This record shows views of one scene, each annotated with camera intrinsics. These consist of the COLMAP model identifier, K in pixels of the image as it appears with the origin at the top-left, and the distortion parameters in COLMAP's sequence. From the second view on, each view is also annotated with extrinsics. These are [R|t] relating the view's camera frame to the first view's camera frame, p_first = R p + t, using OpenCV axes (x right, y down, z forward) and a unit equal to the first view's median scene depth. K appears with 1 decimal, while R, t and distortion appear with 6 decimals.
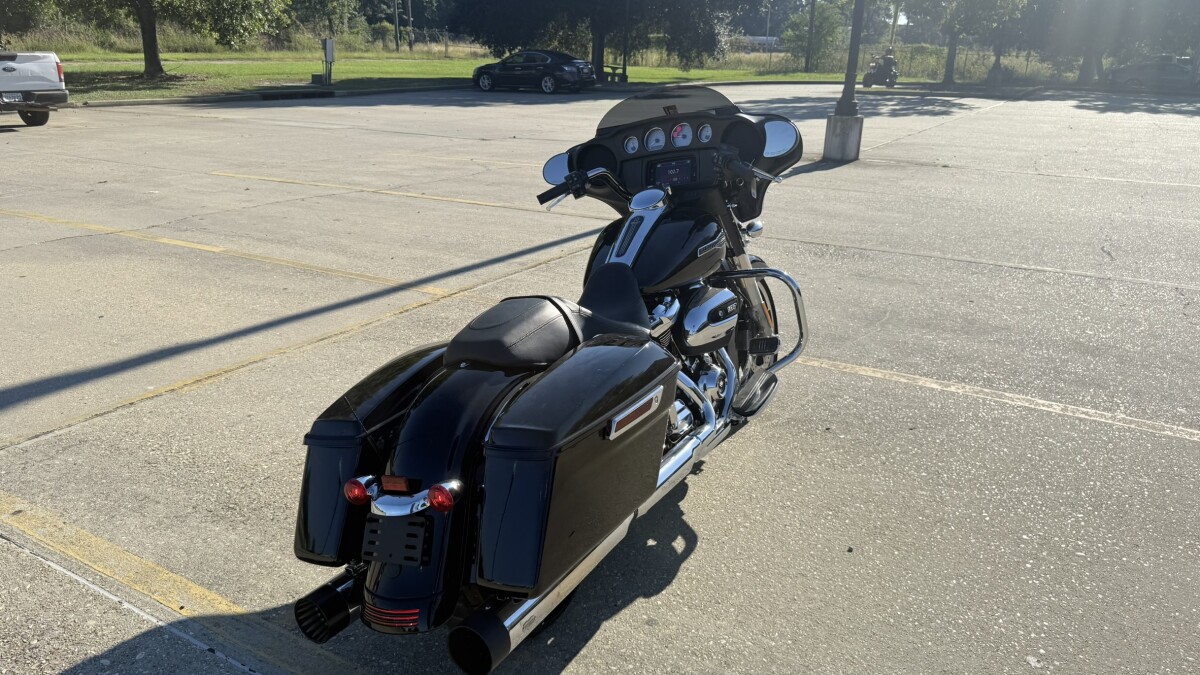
lens RADIAL K [[826.3, 0, 600.0], [0, 826.3, 337.5], [0, 0, 1]] dist [0.034847, -0.051375]
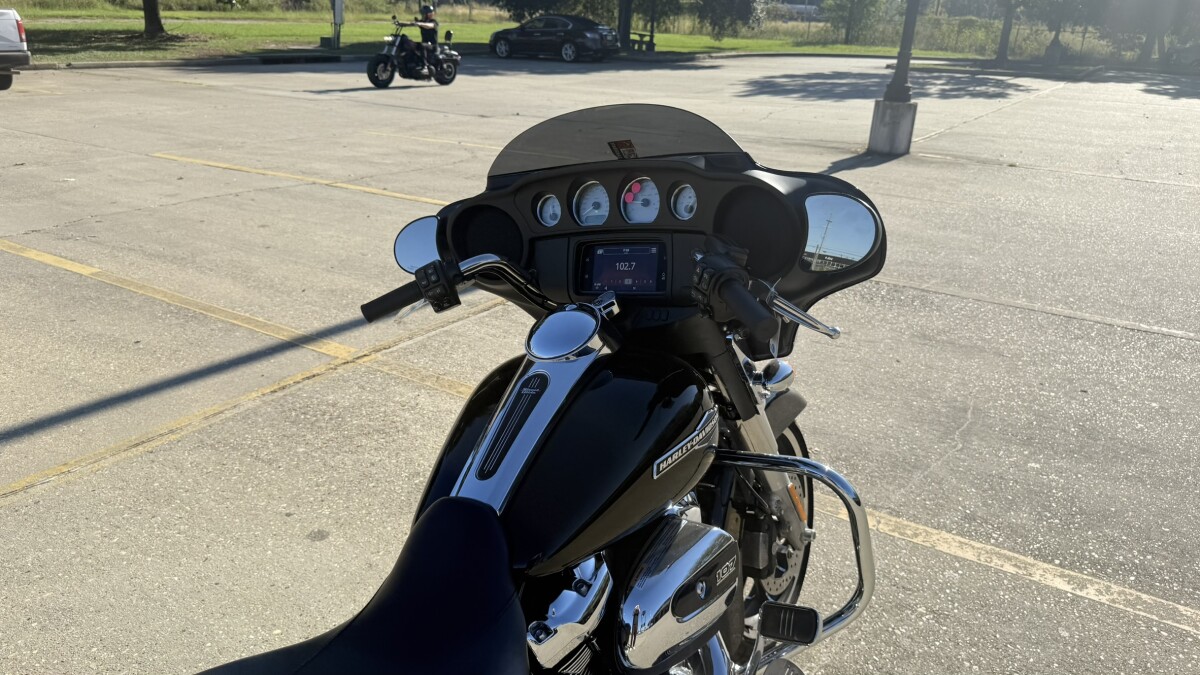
lens RADIAL K [[842.8, 0, 598.7], [0, 842.8, 352.4], [0, 0, 1]] dist [-0.002422, -0.002911]
pose [[0.999173, 0.030275, -0.027152, 0.009963], [-0.028961, 0.998449, 0.047544, -0.019400], [0.028549, -0.046718, 0.998500, 0.053160]]
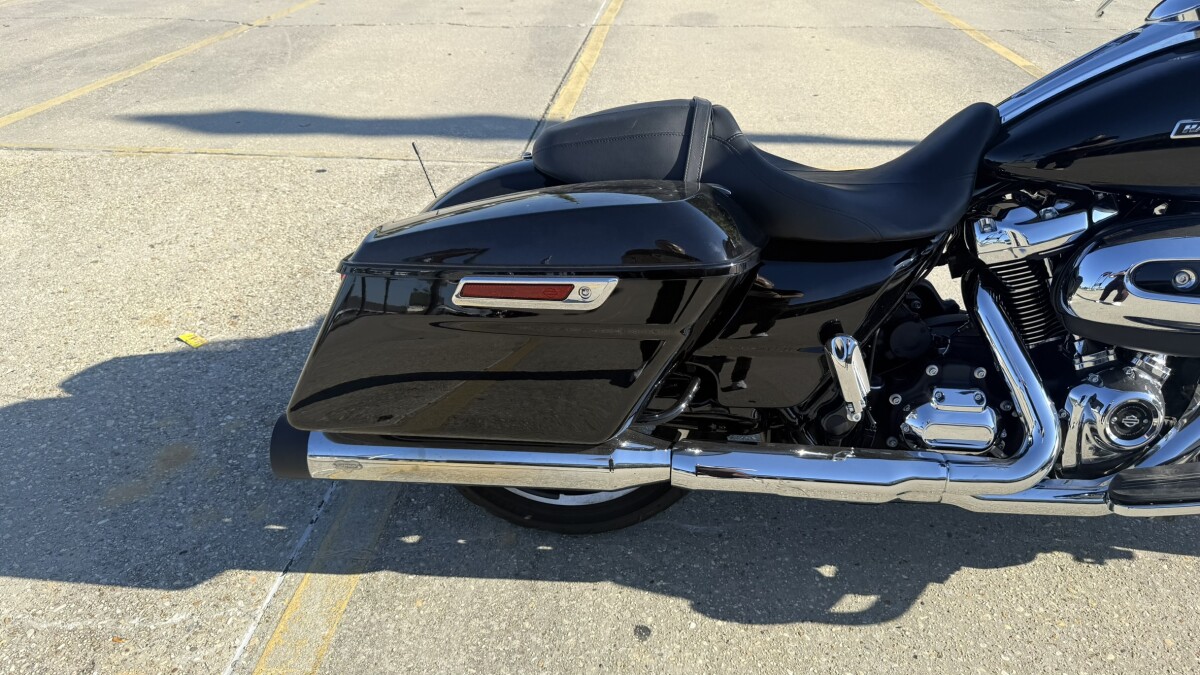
lens RADIAL K [[853.8, 0, 600.0], [0, 853.8, 337.5], [0, 0, 1]] dist [0.034327, -0.048318]
pose [[0.428633, 0.430398, -0.794375, 0.040775], [-0.277102, 0.899491, 0.337831, -0.007177], [0.859935, 0.075318, 0.504816, 0.050721]]
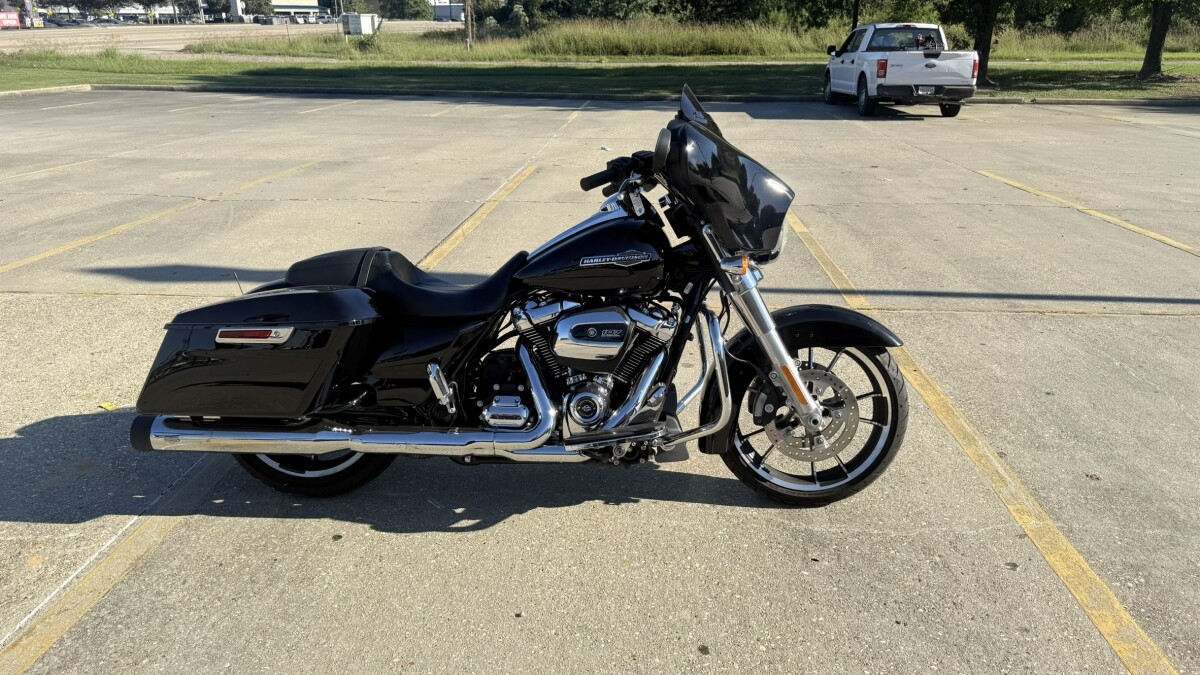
lens RADIAL K [[851.4, 0, 622.2], [0, 851.4, 338.6], [0, 0, 1]] dist [0.010151, -0.027328]
pose [[0.474369, 0.277114, -0.835573, 0.099019], [-0.281126, 0.947150, 0.154517, -0.018443], [0.834231, 0.161603, 0.527203, 0.054427]]
